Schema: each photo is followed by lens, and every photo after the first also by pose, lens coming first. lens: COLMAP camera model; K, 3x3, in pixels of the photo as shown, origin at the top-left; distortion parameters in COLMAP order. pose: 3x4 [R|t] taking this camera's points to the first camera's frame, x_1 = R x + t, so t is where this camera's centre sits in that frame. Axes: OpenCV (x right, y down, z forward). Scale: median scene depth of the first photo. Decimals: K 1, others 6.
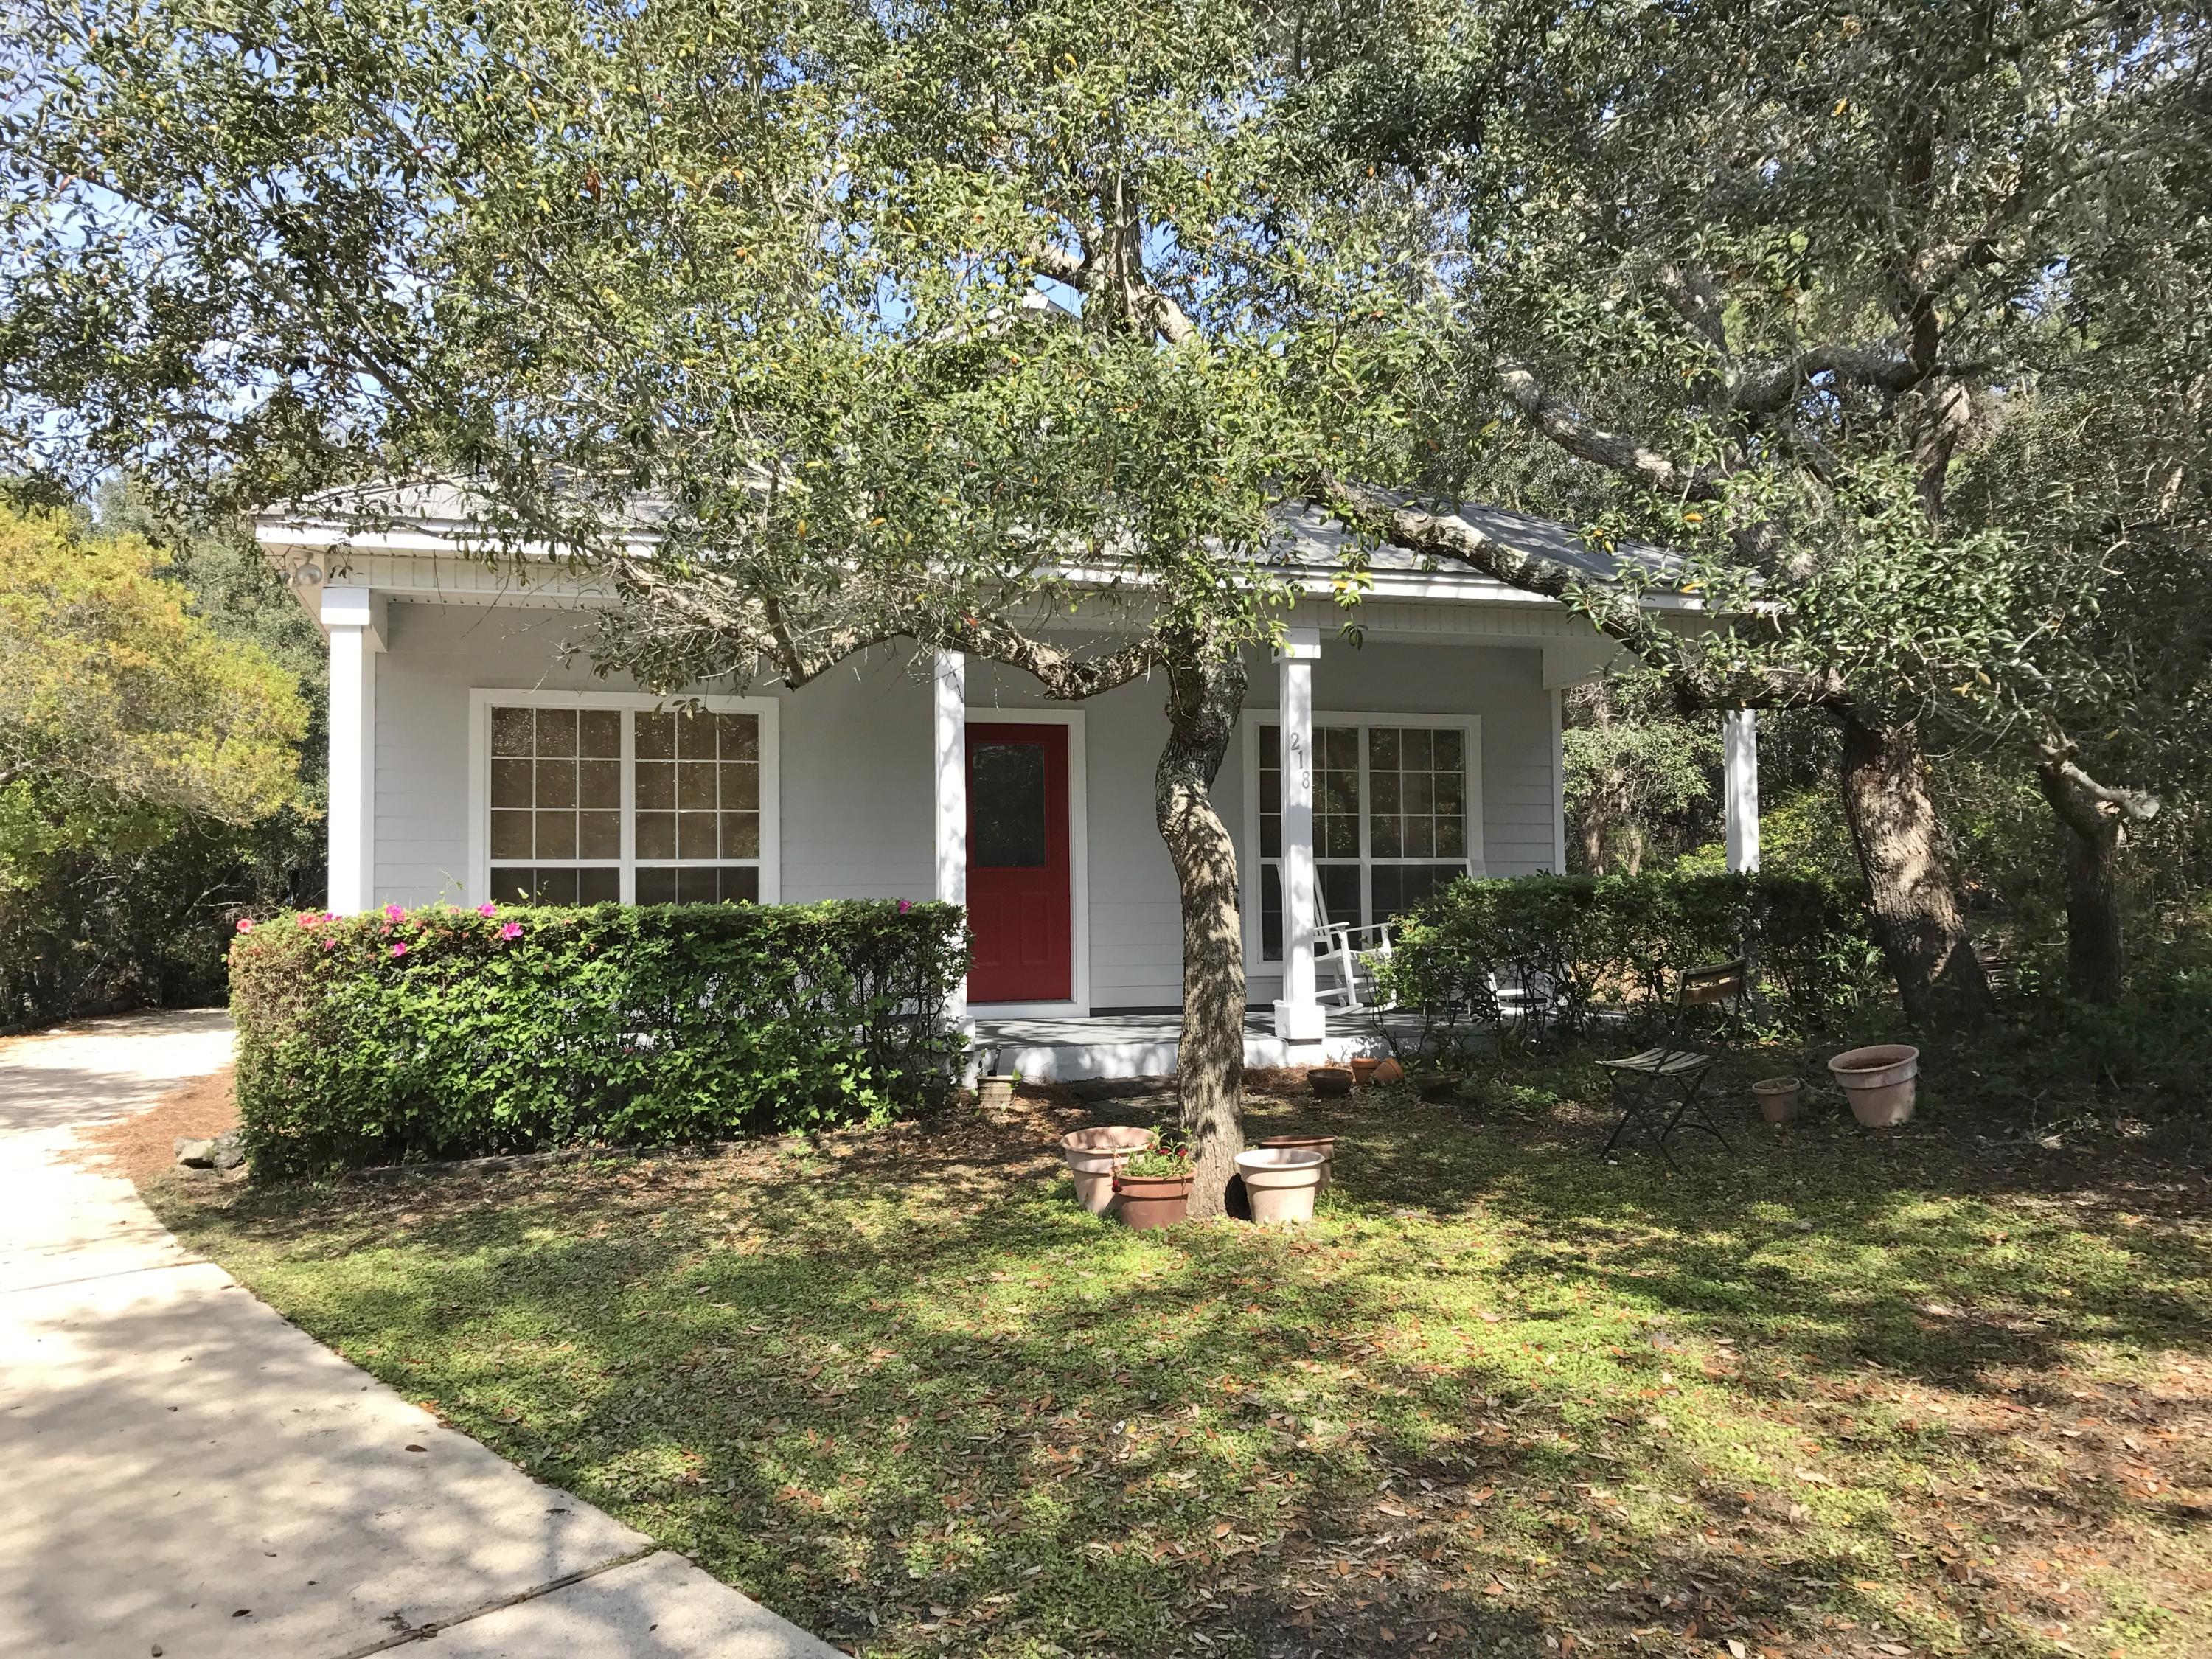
lens RADIAL K [[1839.4, 0, 1113.5], [0, 1839.4, 846.3], [0, 0, 1]] dist [0.005003, 0.014147]
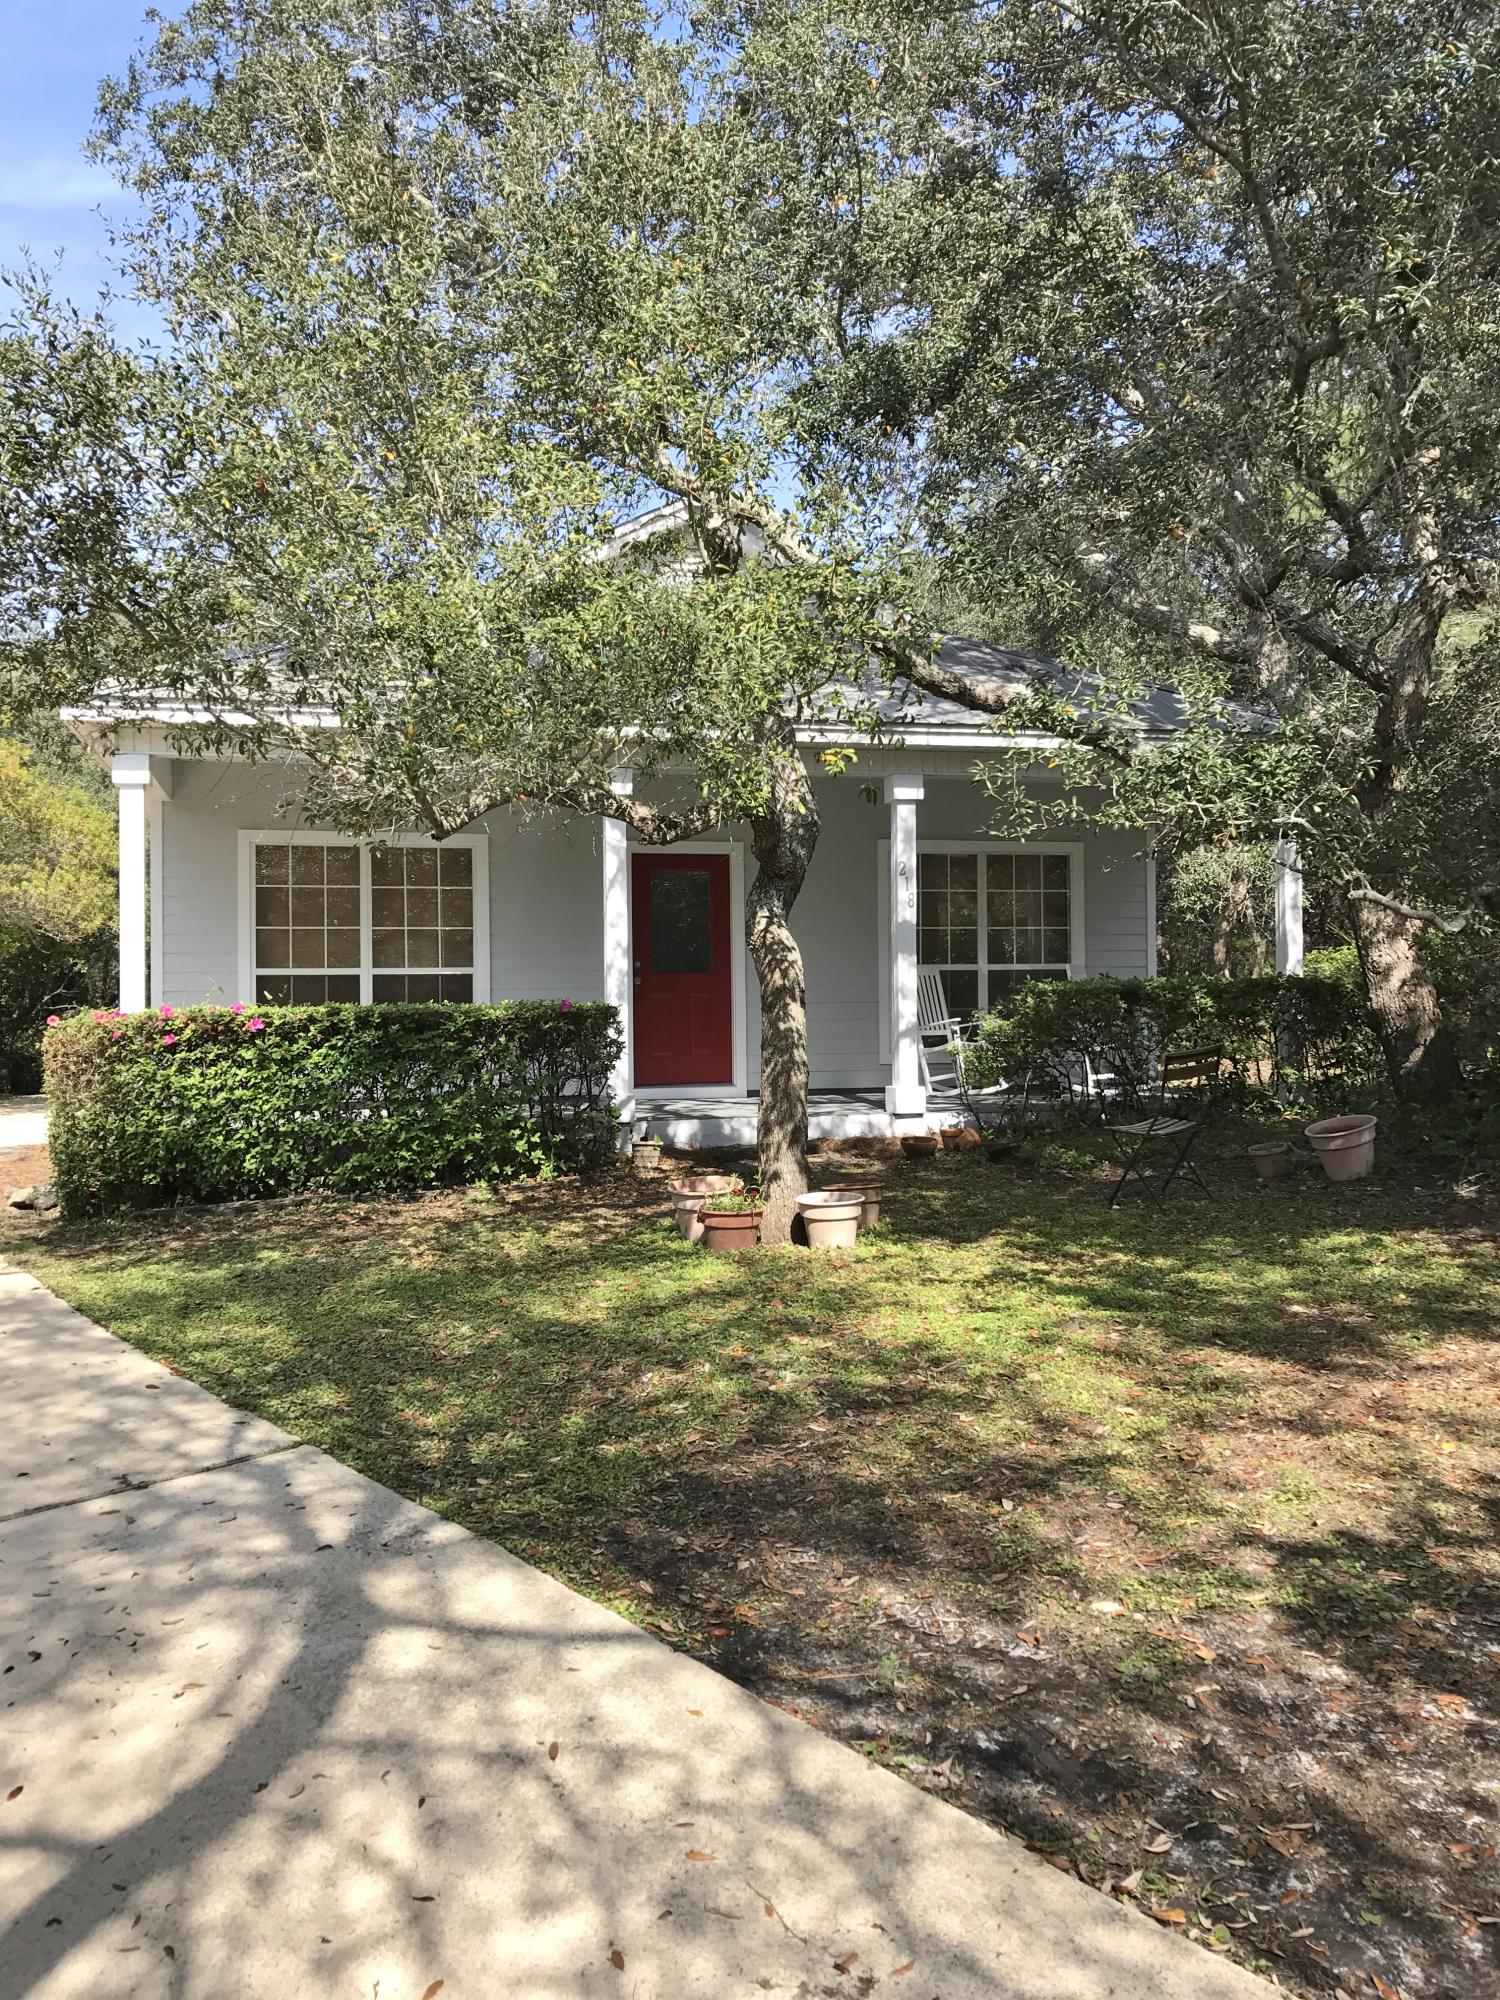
lens RADIAL K [[1663.1, 0, 744.2], [0, 1663.1, 987.8], [0, 0, 1]] dist [0.005003, 0.014147]
pose [[0.997808, -0.003884, -0.066060, 0.104320], [0.005239, 0.999779, 0.020359, -0.001680], [0.065966, -0.020660, 0.997608, -0.155266]]
